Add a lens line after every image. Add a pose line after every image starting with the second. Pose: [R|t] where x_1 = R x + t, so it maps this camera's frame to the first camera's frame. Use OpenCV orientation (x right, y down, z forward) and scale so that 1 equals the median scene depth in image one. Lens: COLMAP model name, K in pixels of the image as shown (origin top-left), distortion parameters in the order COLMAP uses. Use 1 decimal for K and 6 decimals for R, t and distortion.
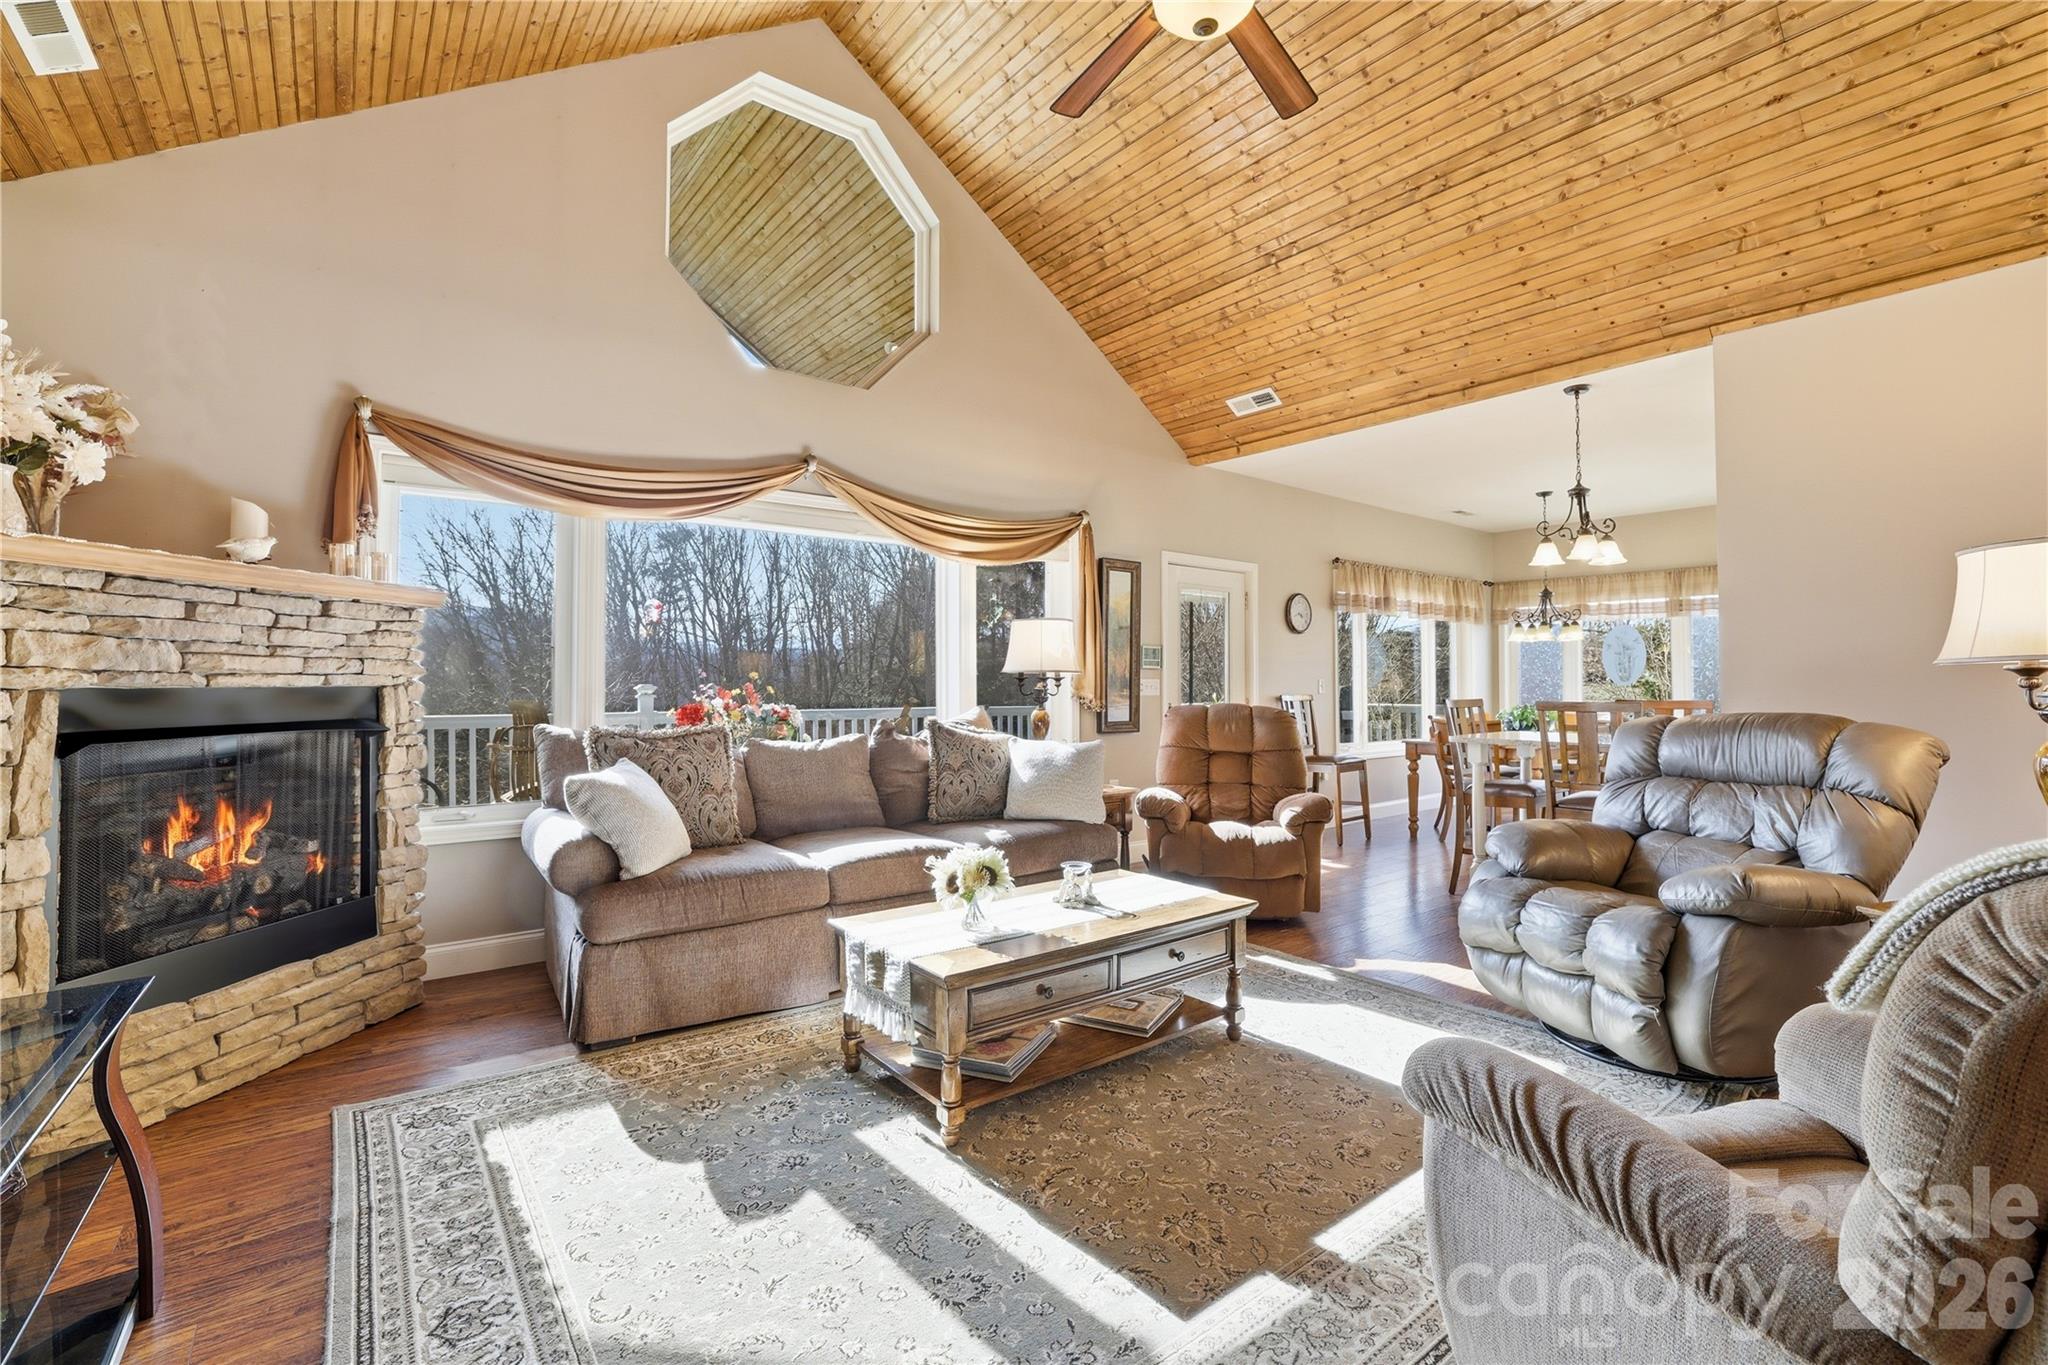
lens RADIAL K [[882.8, 0, 970.1], [0, 882.8, 674.8], [0, 0, 1]] dist [-0.031047, 0.000032]
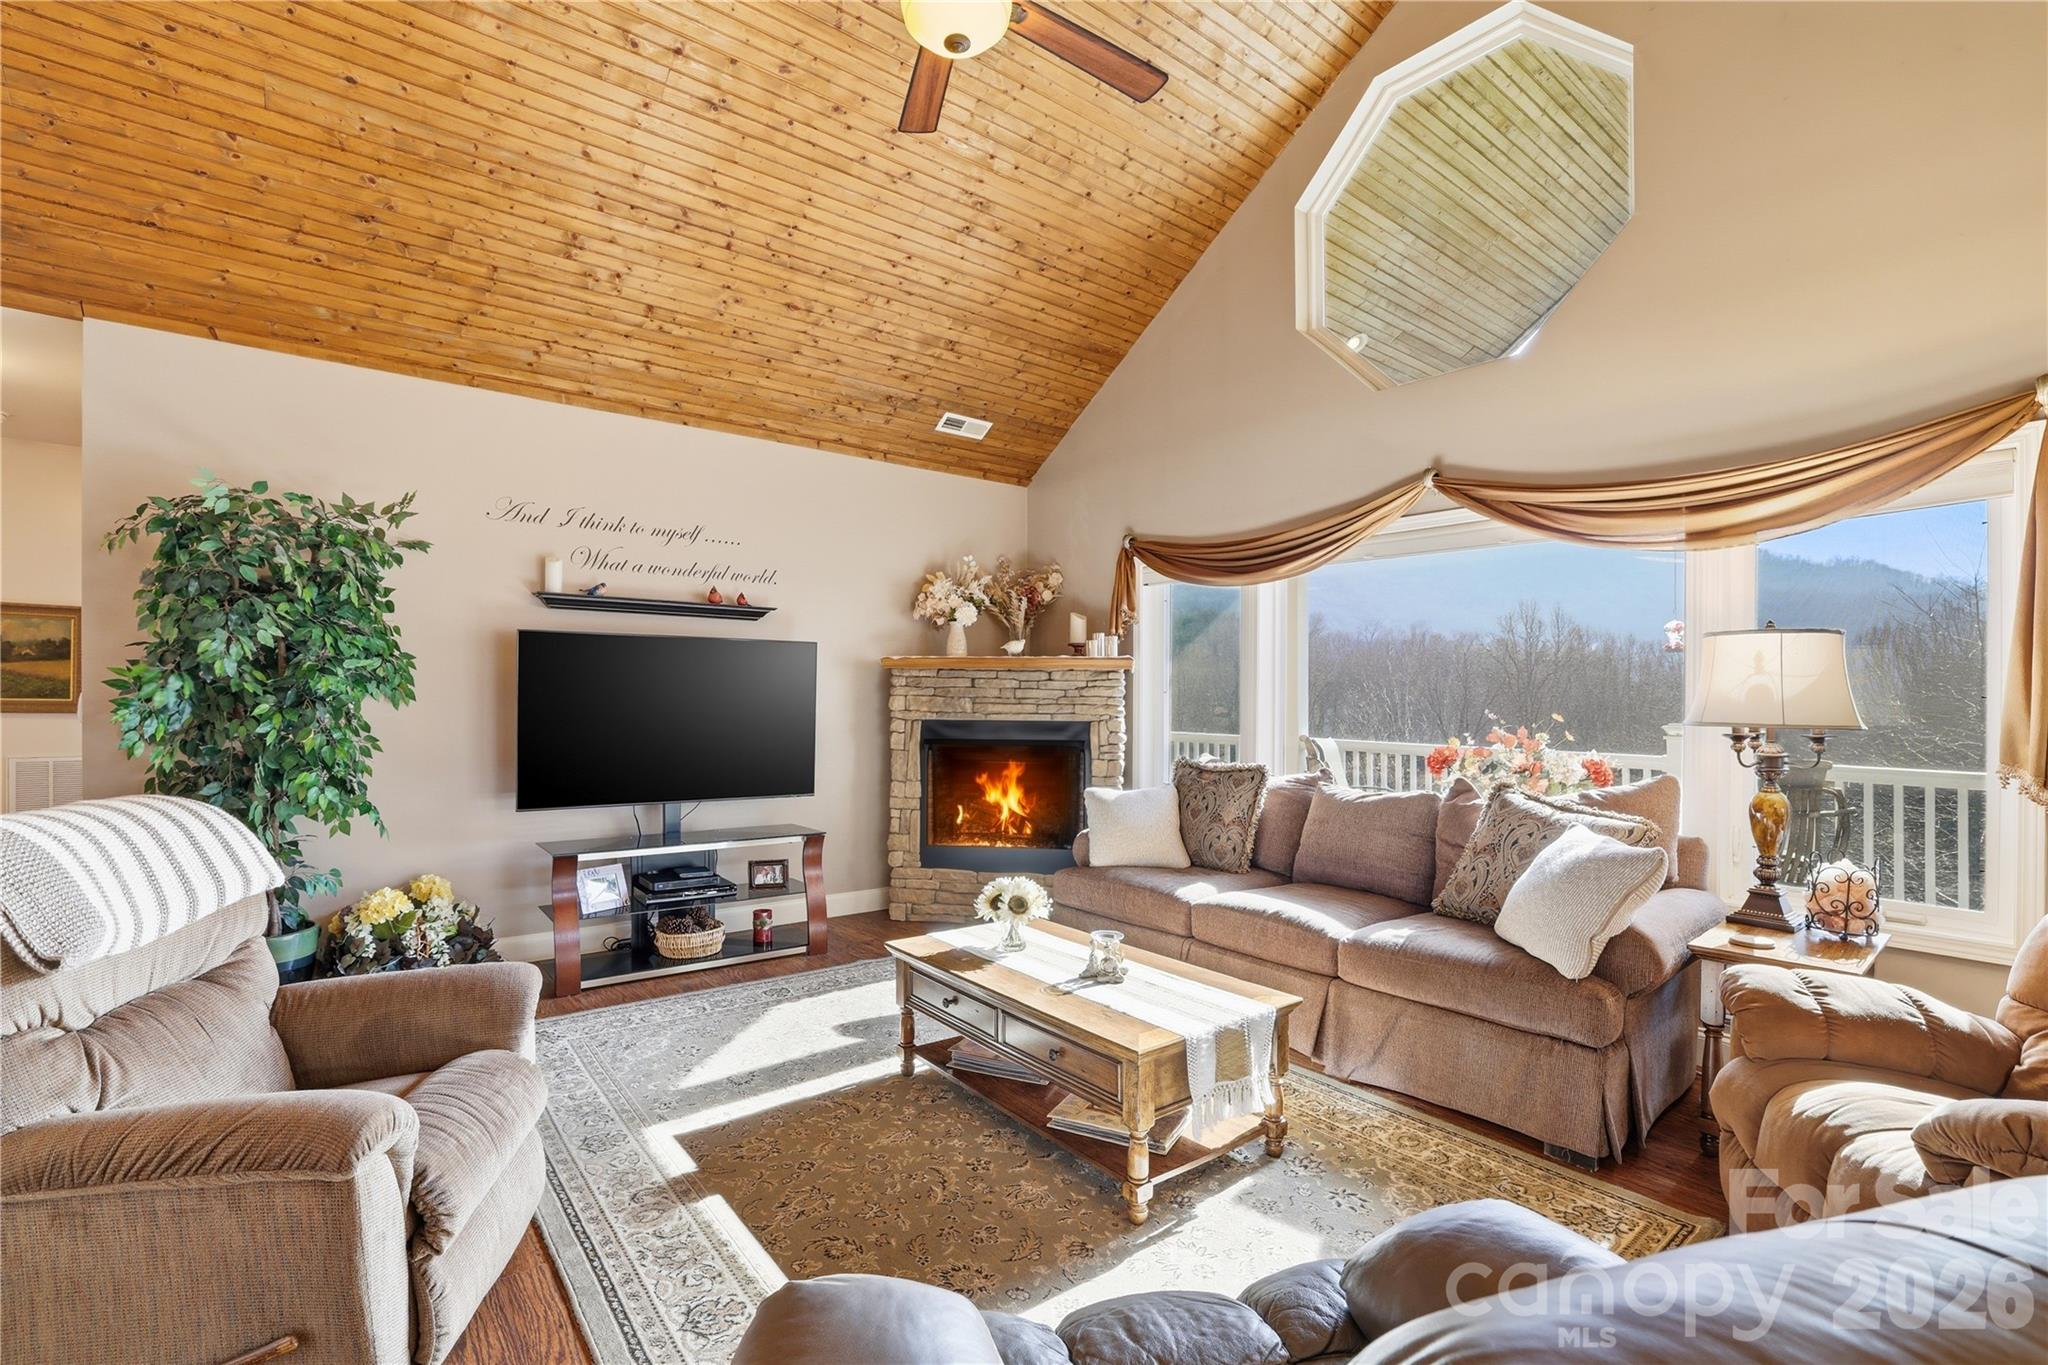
lens RADIAL K [[904.3, 0, 1024.0], [0, 904.3, 682.5], [0, 0, 1]] dist [-0.000047, 0.000210]
pose [[0.039207, -0.020403, -0.999023, 1.172526], [-0.000442, 0.999791, -0.020436, -0.028374], [0.999231, 0.001243, 0.039190, 0.955376]]
